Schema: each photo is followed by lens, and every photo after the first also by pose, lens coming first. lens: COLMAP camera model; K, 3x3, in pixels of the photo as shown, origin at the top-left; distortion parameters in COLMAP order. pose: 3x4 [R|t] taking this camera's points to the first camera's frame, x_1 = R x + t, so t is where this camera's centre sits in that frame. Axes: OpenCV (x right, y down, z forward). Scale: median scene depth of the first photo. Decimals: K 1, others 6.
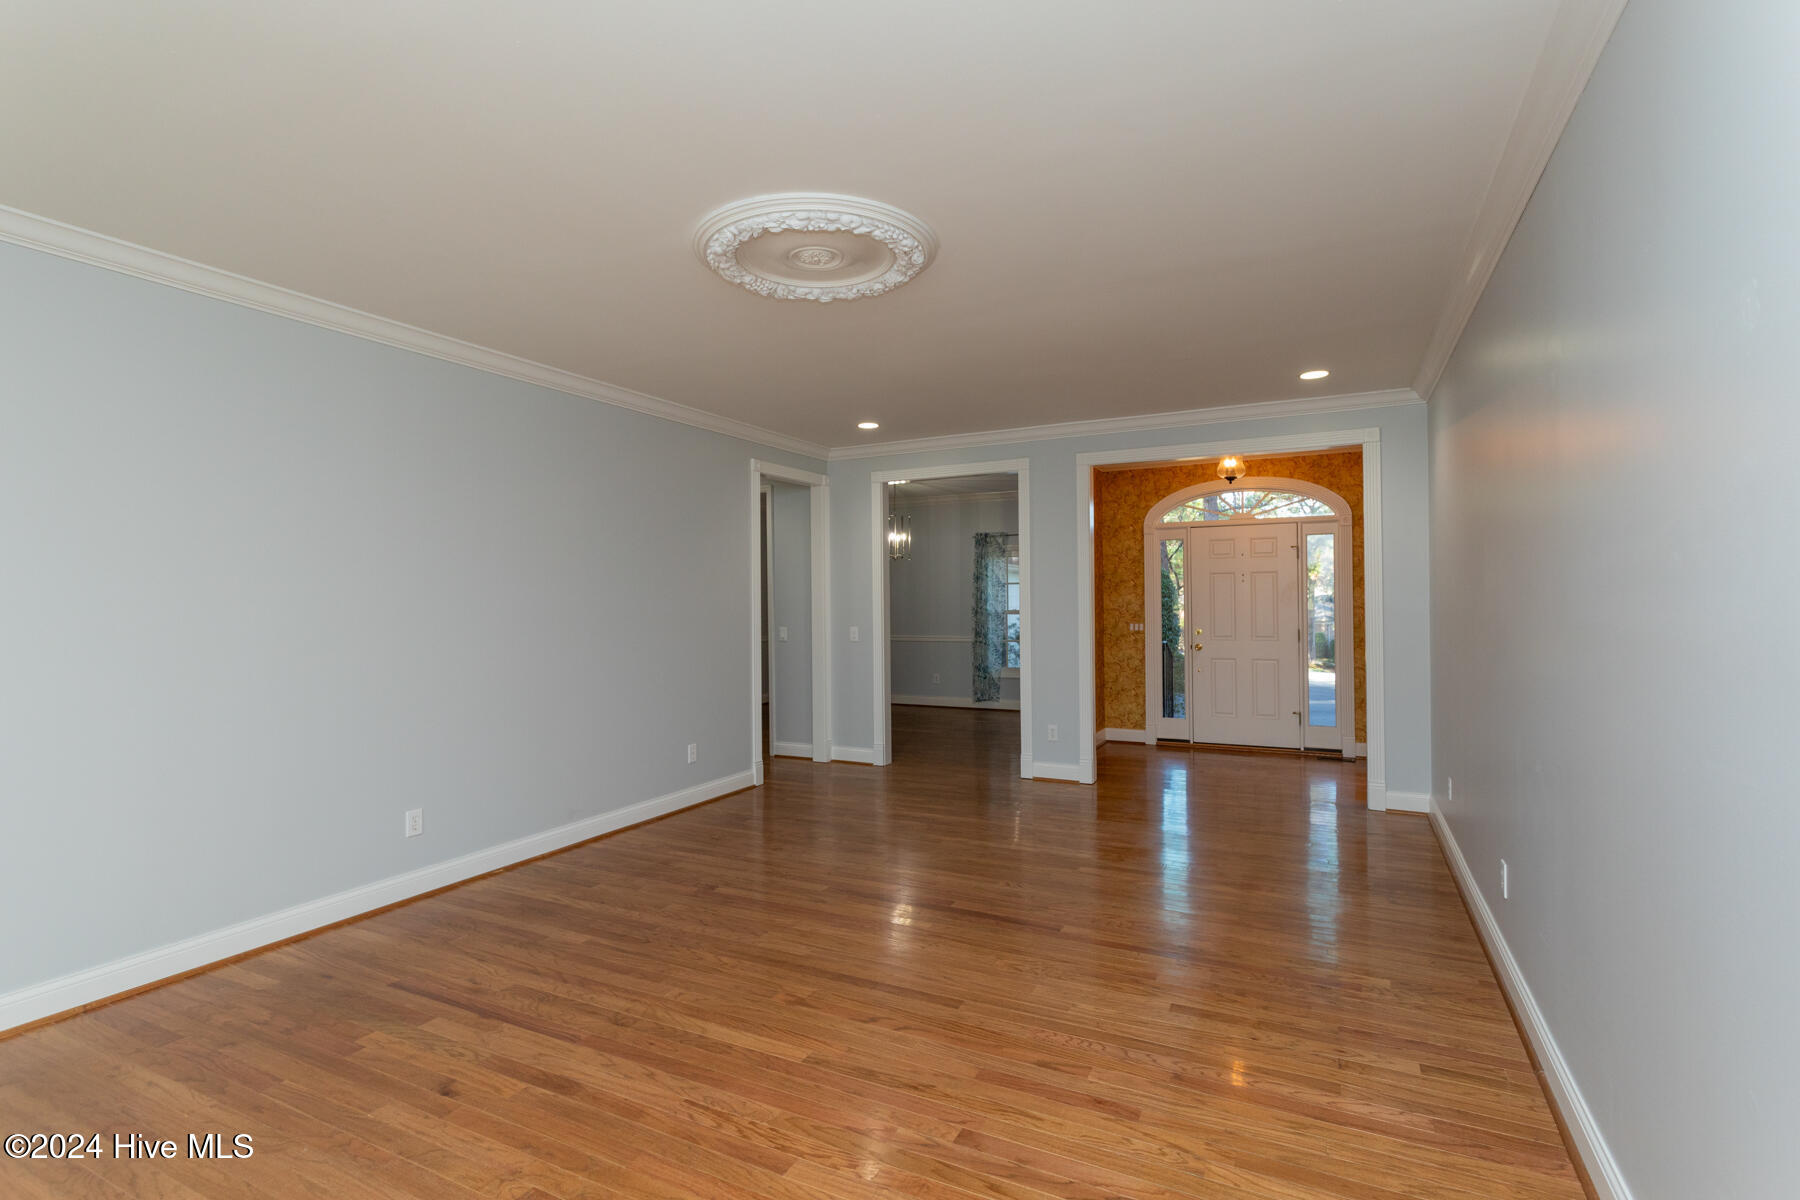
lens RADIAL K [[859.7, 0, 893.9], [0, 859.7, 592.1], [0, 0, 1]] dist [0.000677, -0.000051]
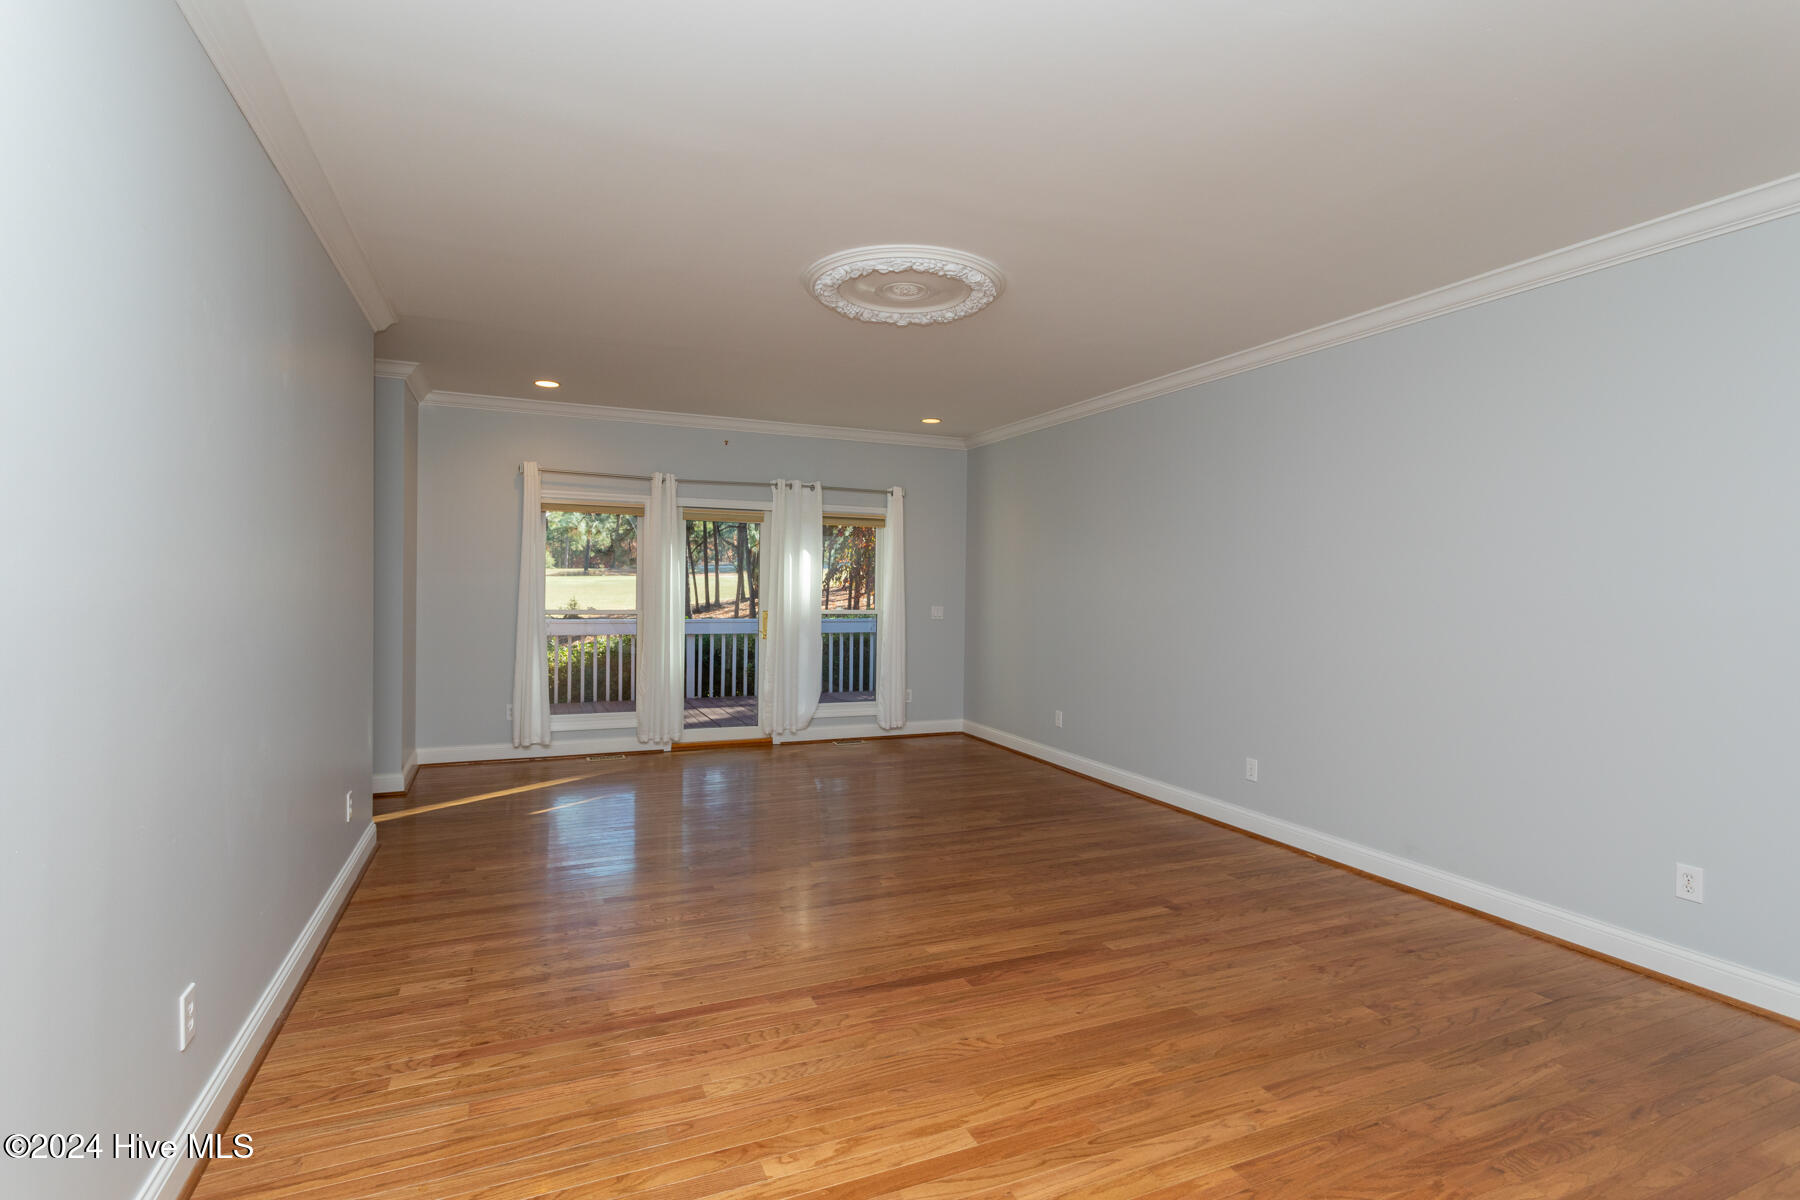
lens RADIAL K [[859.7, 0, 893.9], [0, 859.7, 592.1], [0, 0, 1]] dist [0.000677, -0.000051]
pose [[-0.634011, 0.007604, -0.773287, 0.815420], [-0.000472, 0.999948, 0.010219, 0.016528], [0.773324, 0.006844, -0.633974, 1.687127]]
